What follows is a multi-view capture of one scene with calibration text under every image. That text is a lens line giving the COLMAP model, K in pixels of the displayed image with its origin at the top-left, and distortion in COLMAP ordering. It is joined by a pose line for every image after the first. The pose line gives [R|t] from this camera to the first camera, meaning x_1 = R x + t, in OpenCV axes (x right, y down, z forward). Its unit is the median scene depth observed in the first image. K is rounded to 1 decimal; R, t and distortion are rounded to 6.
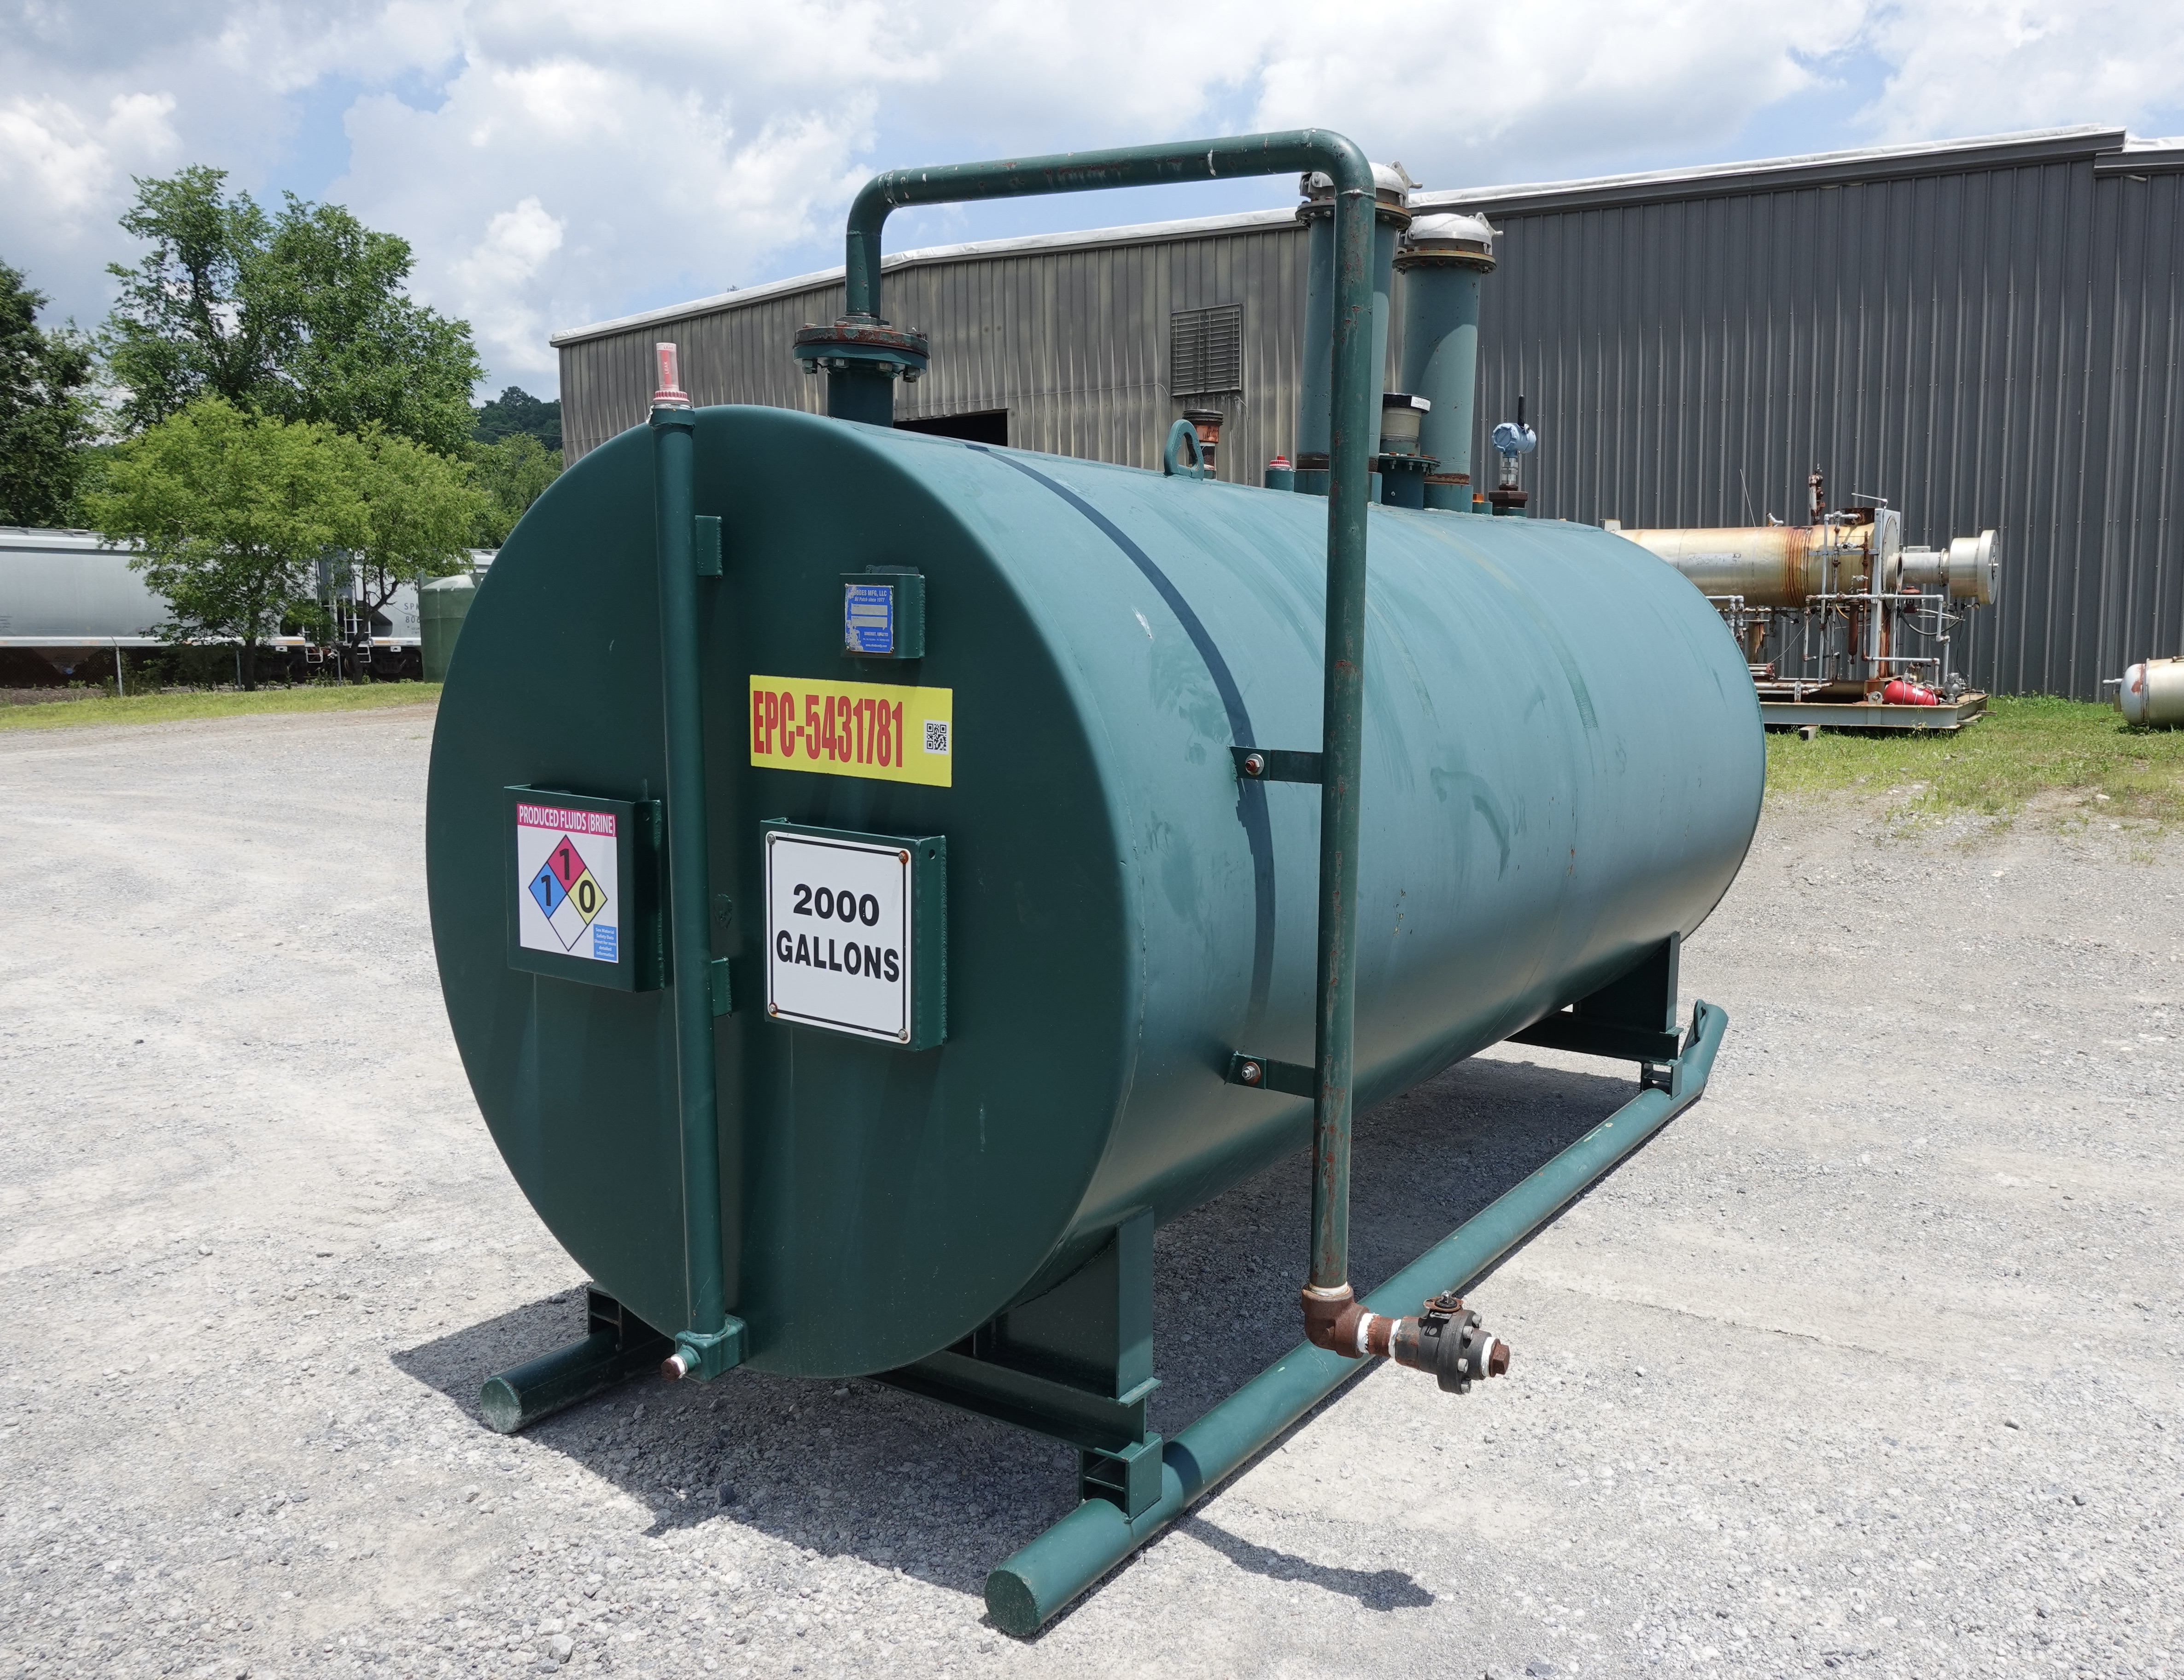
lens RADIAL K [[1740.8, 0, 1270.9], [0, 1740.8, 838.7], [0, 0, 1]] dist [0.006232, 0.003452]
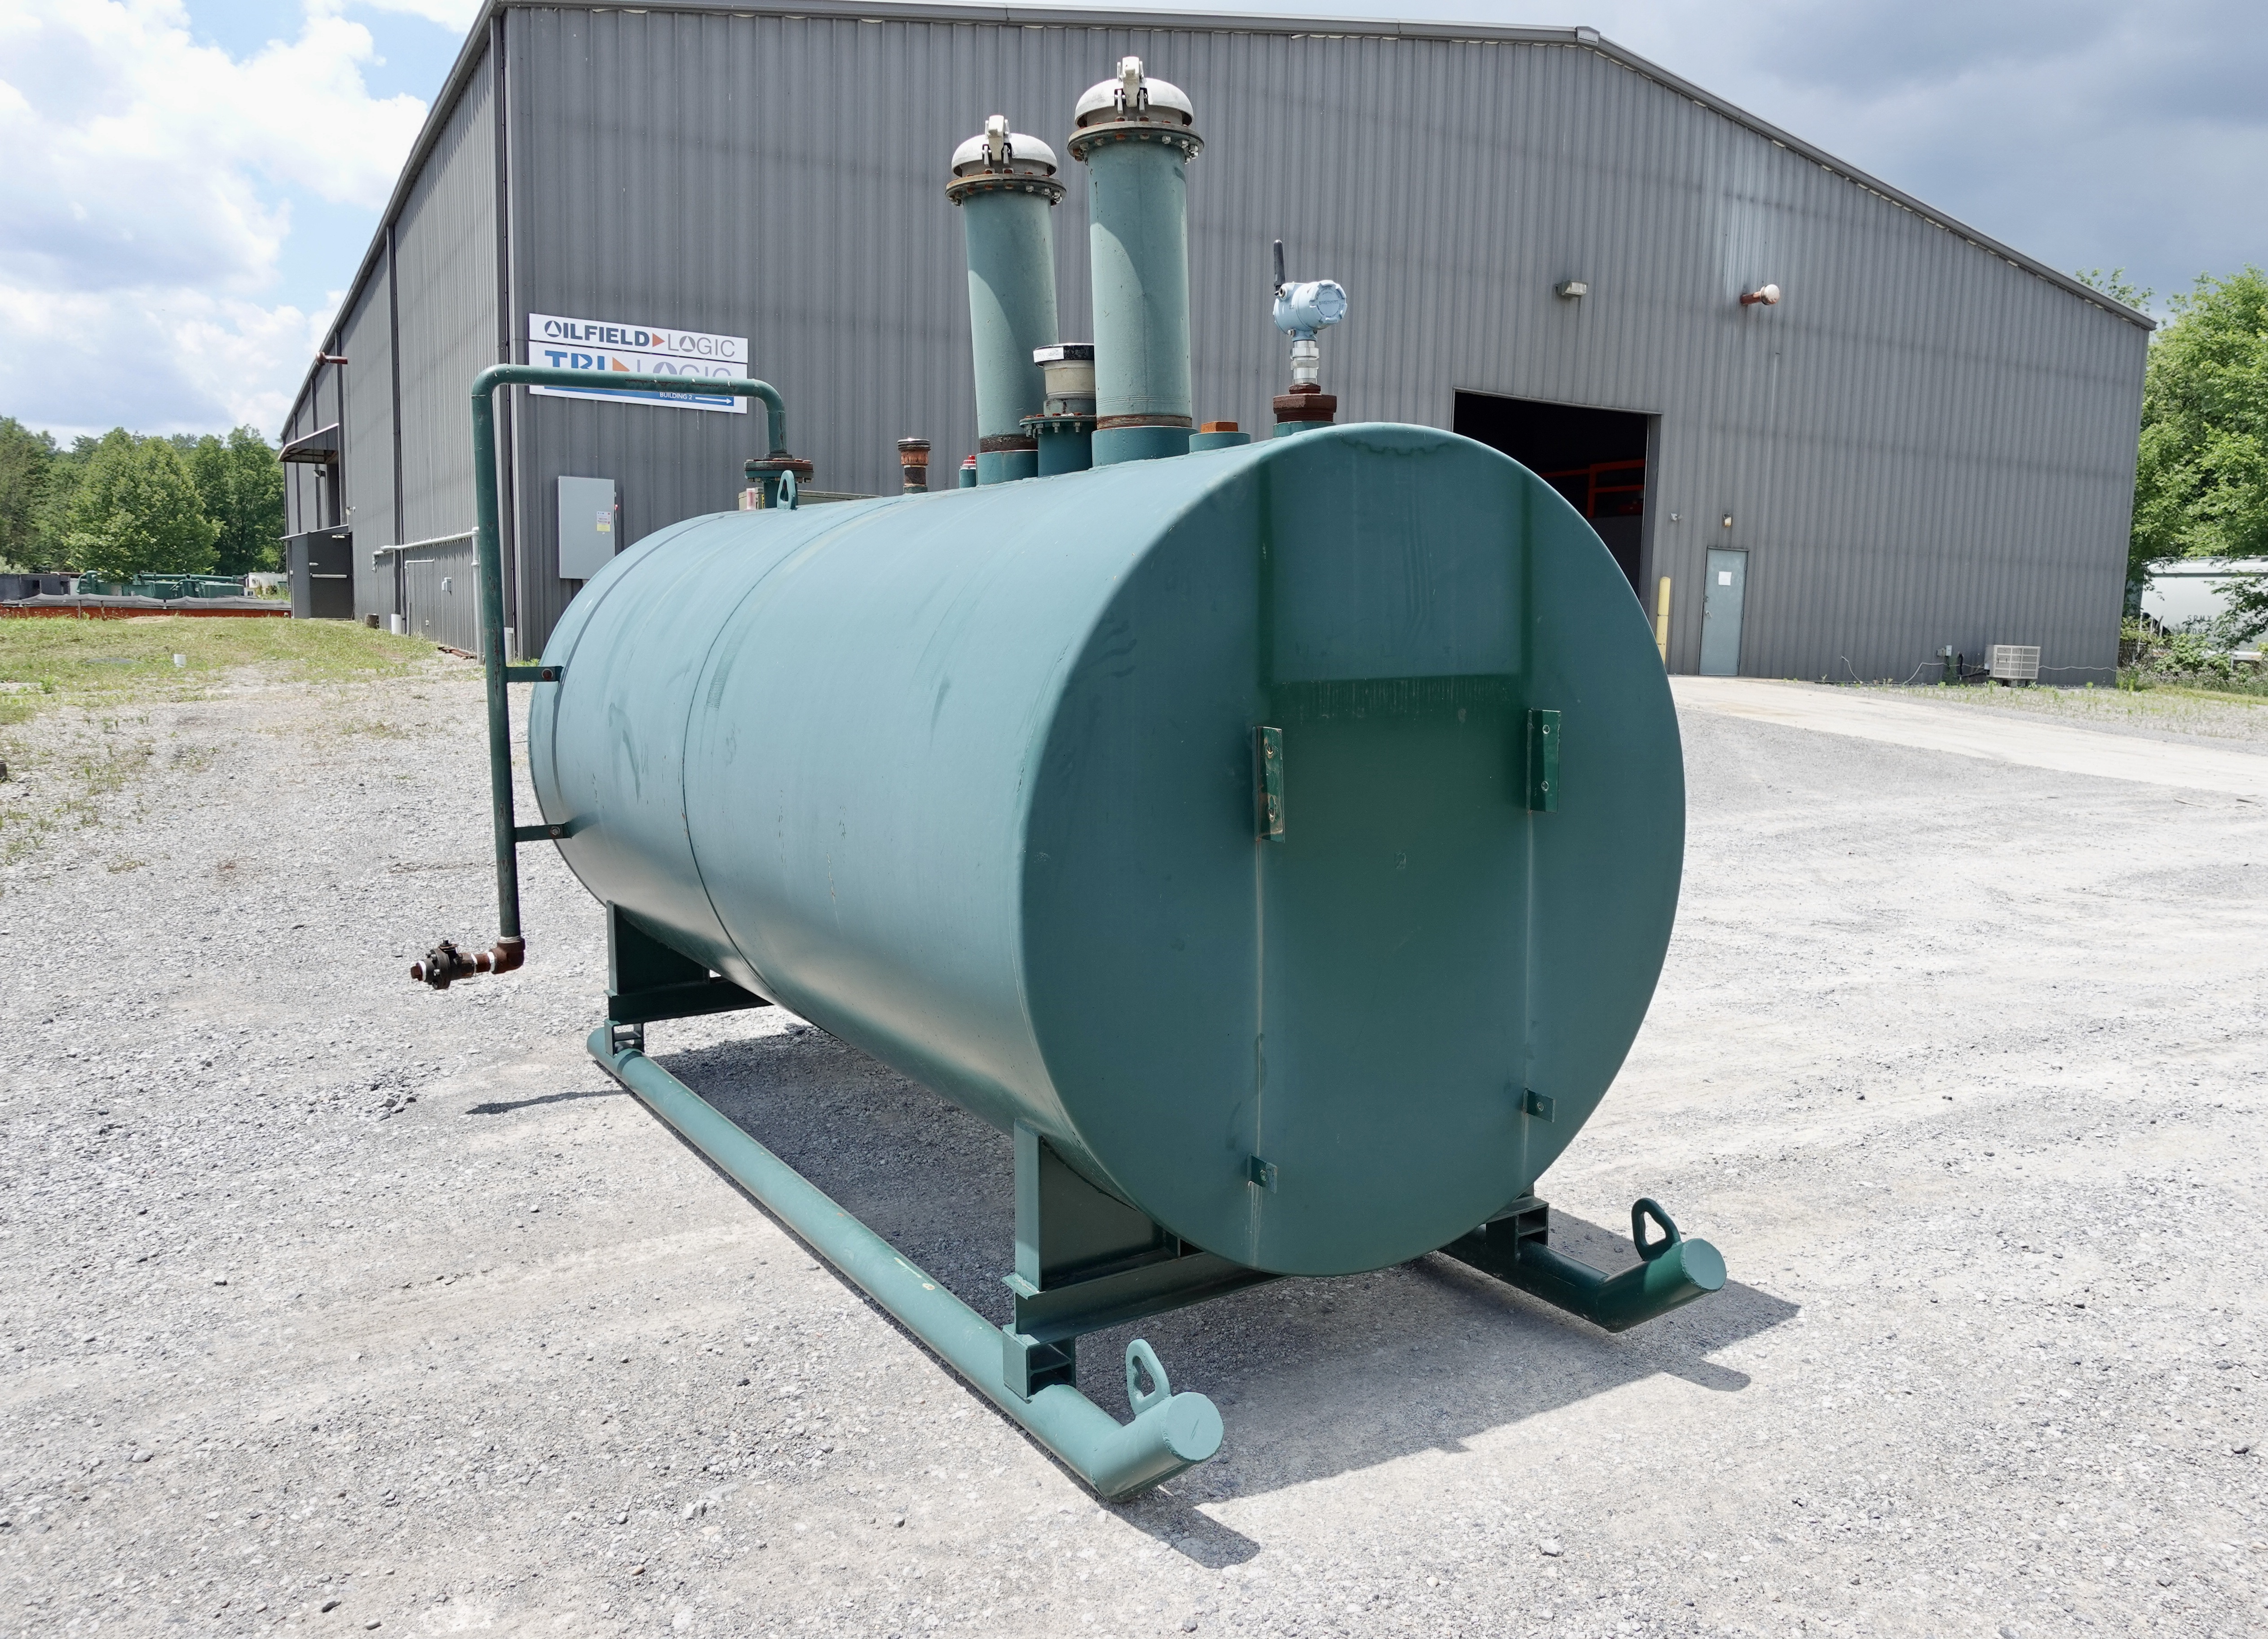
lens RADIAL K [[1703.6, 0, 1213.6], [0, 1703.6, 815.2], [0, 0, 1]] dist [0.004445, 0.000787]
pose [[-0.446013, 0.088610, -0.890630, 1.318362], [-0.127646, 0.978618, 0.161287, -0.279293], [0.885878, 0.185621, -0.425165, 2.376051]]
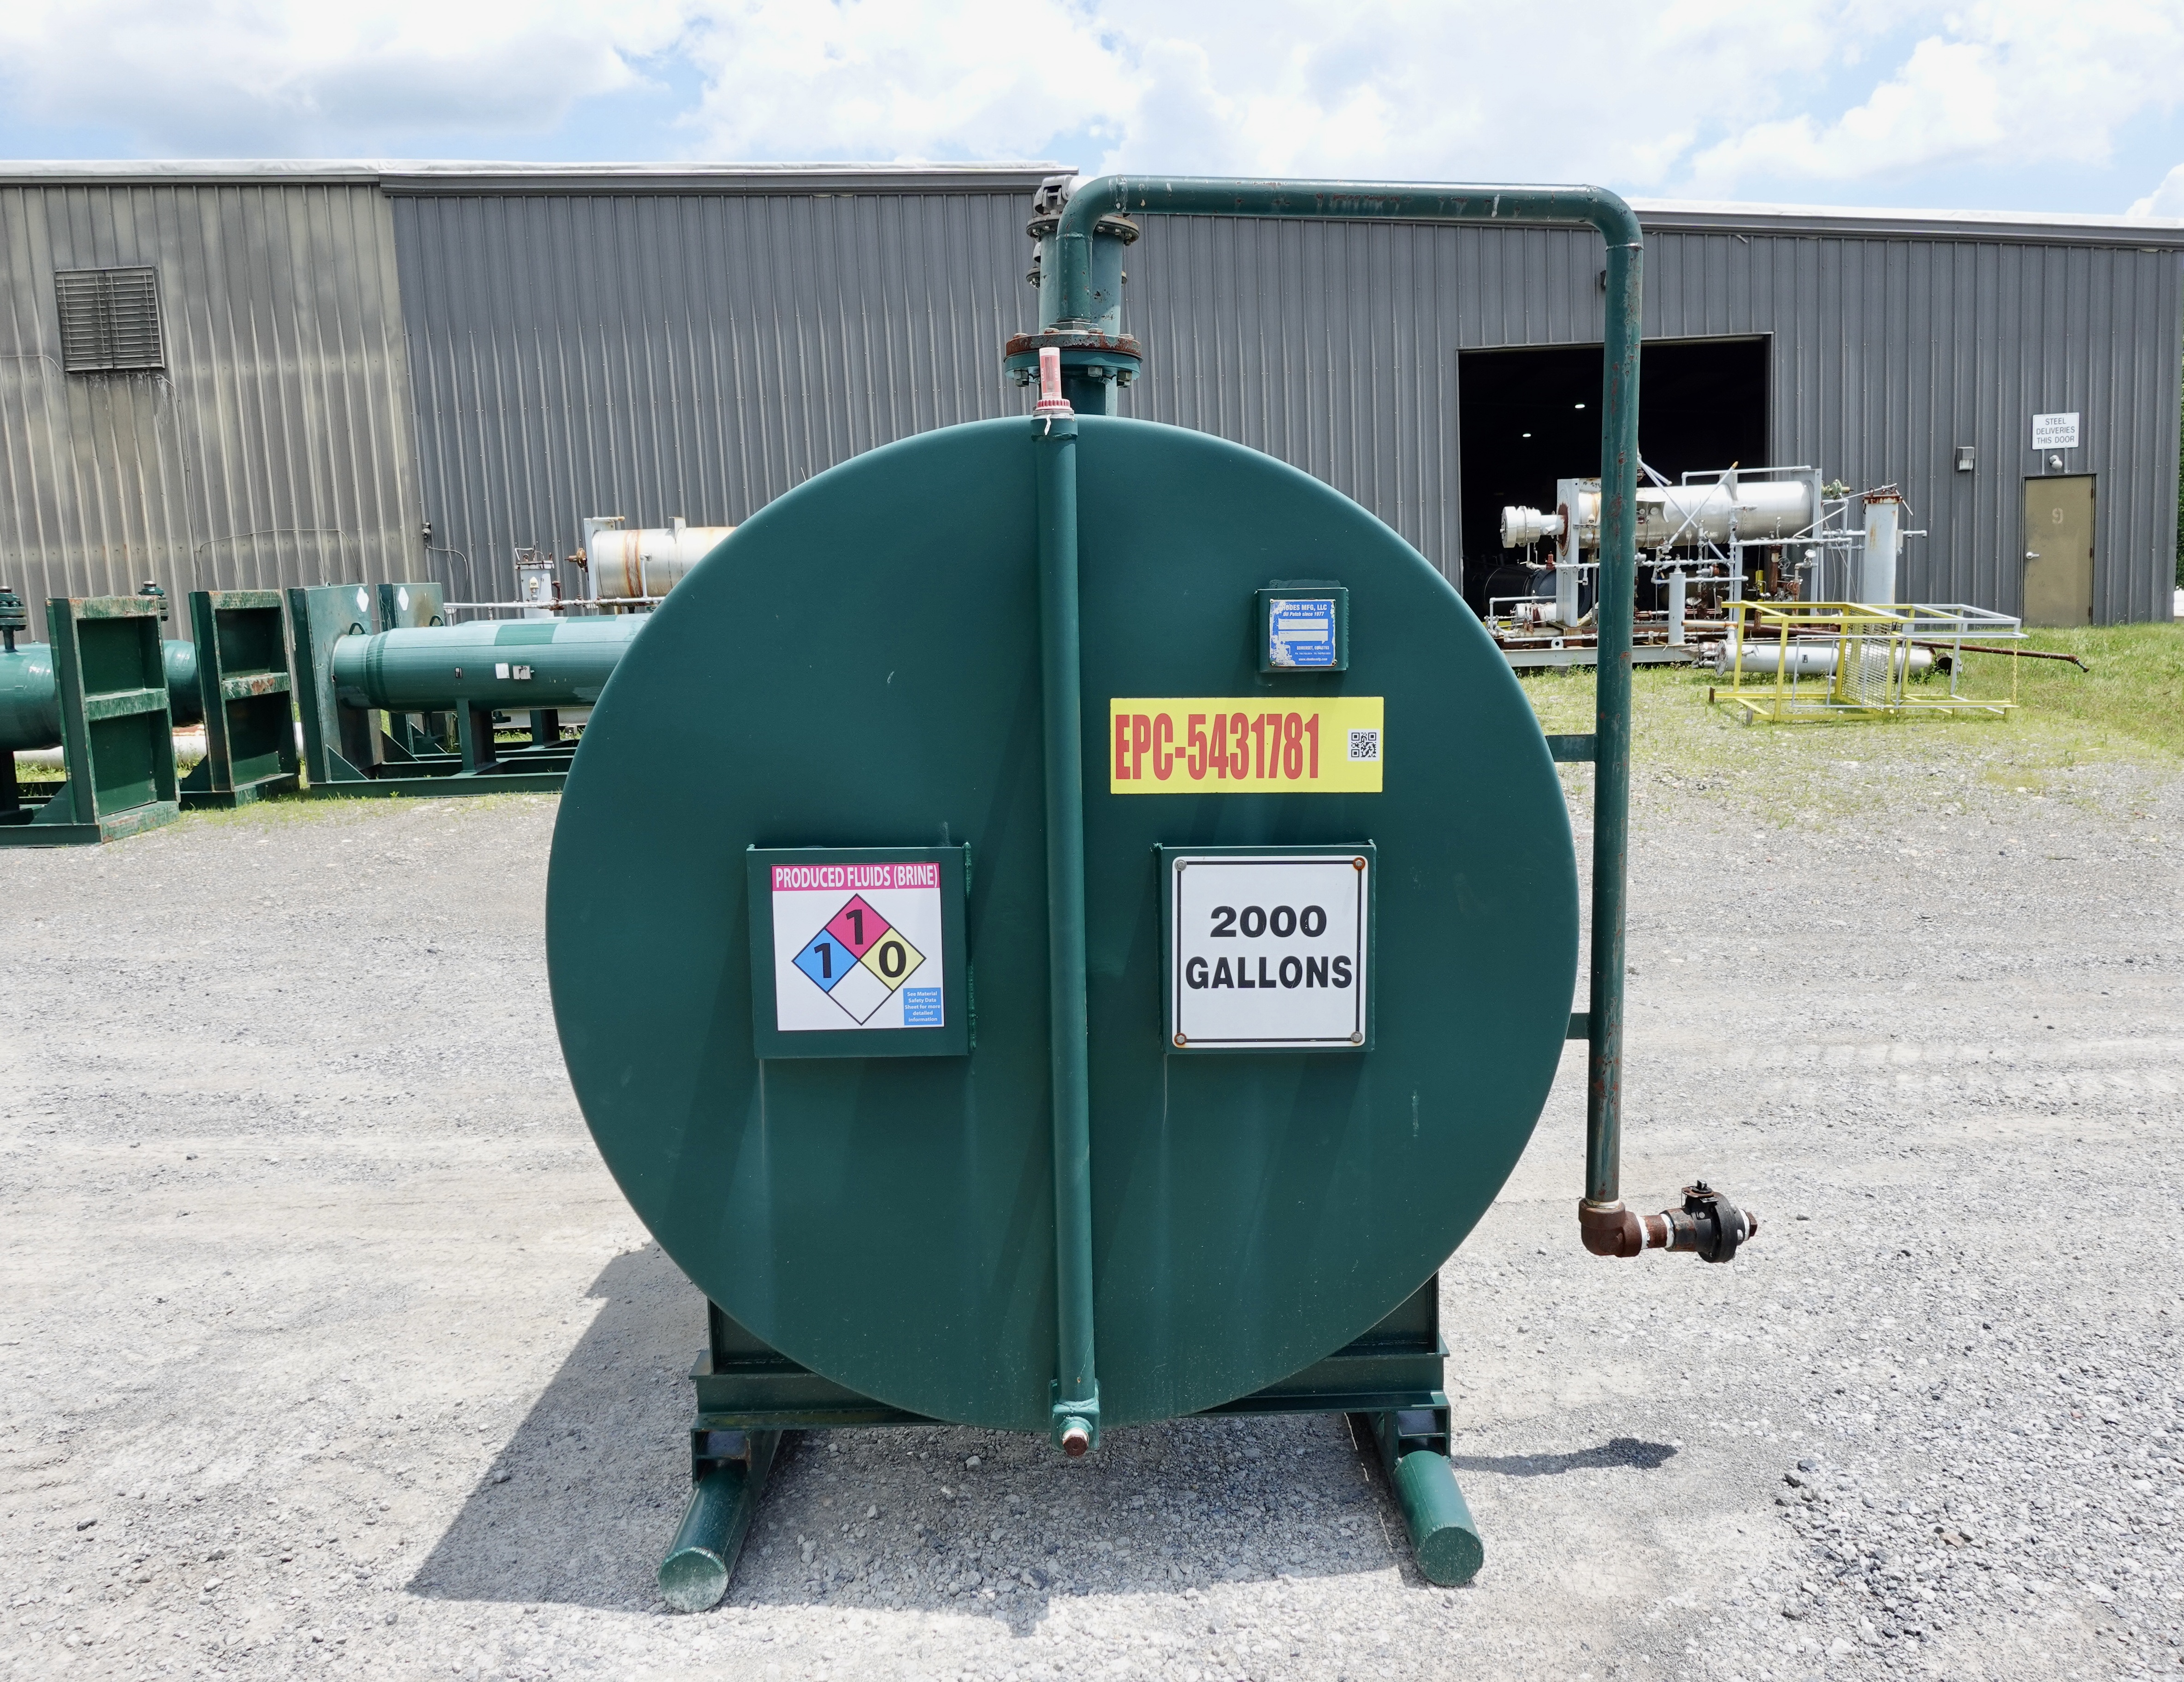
lens RADIAL K [[1739.1, 0, 1162.9], [0, 1739.1, 835.6], [0, 0, 1]] dist [0.004115, -0.002983]
pose [[0.842611, -0.104002, 0.528385, -0.745877], [0.102858, 0.994192, 0.031660, -0.044219], [-0.528609, 0.027672, 0.848414, 0.169445]]
